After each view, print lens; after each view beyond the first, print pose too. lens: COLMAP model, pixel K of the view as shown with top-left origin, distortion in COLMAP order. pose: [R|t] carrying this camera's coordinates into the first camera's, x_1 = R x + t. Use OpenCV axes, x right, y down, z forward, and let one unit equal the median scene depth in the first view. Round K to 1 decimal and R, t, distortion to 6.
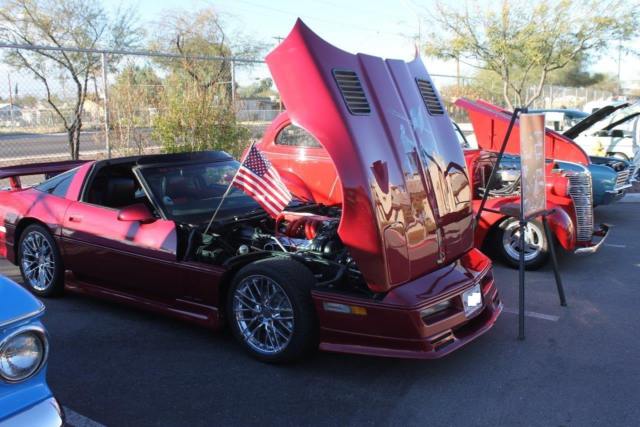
lens RADIAL K [[622.6, 0, 320.0], [0, 622.6, 213.5], [0, 0, 1]] dist [-0.147352, 0.172595]
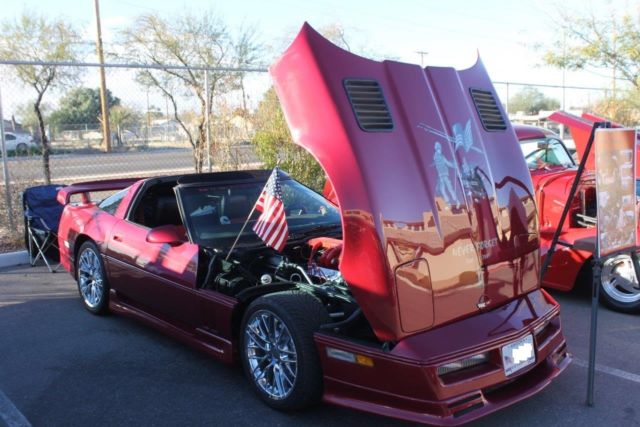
lens RADIAL K [[622.6, 0, 320.0], [0, 622.6, 213.5], [0, 0, 1]] dist [-0.147352, 0.172595]
pose [[0.972725, 0.024415, -0.230671, 0.159869], [-0.030046, 0.999329, -0.020930, -0.021470], [0.230005, 0.027290, 0.972807, 0.127180]]
